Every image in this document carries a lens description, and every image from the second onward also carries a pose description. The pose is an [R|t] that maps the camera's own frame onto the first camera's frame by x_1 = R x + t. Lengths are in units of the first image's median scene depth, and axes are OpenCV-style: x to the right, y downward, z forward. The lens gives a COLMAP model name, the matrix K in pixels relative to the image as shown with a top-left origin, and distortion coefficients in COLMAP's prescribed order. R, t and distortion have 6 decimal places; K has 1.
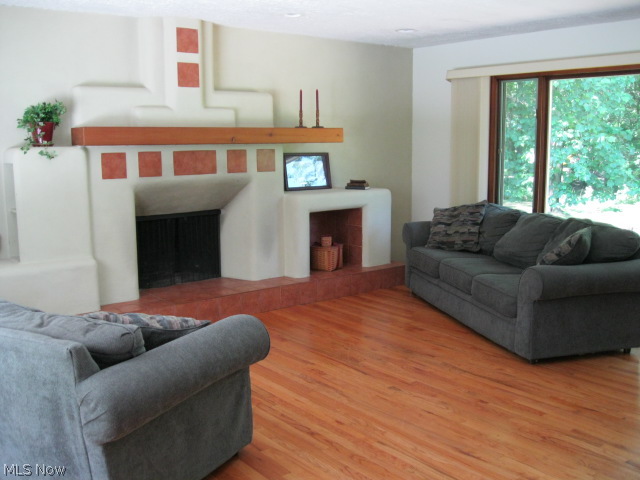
lens RADIAL K [[630.0, 0, 320.0], [0, 630.0, 240.0], [0, 0, 1]] dist [-0.146127, 0.118917]
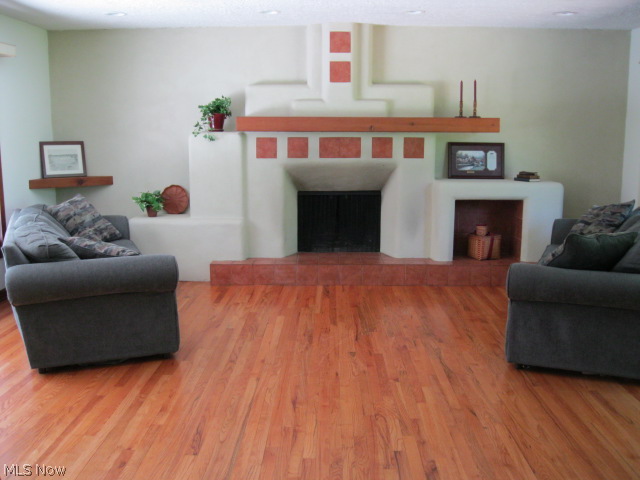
lens RADIAL K [[630.0, 0, 320.0], [0, 630.0, 240.0], [0, 0, 1]] dist [-0.146127, 0.118917]
pose [[0.790644, 0.108298, -0.602622, 0.496463], [-0.099150, 0.993888, 0.048527, -0.006497], [0.604194, 0.021382, 0.796550, 0.055296]]
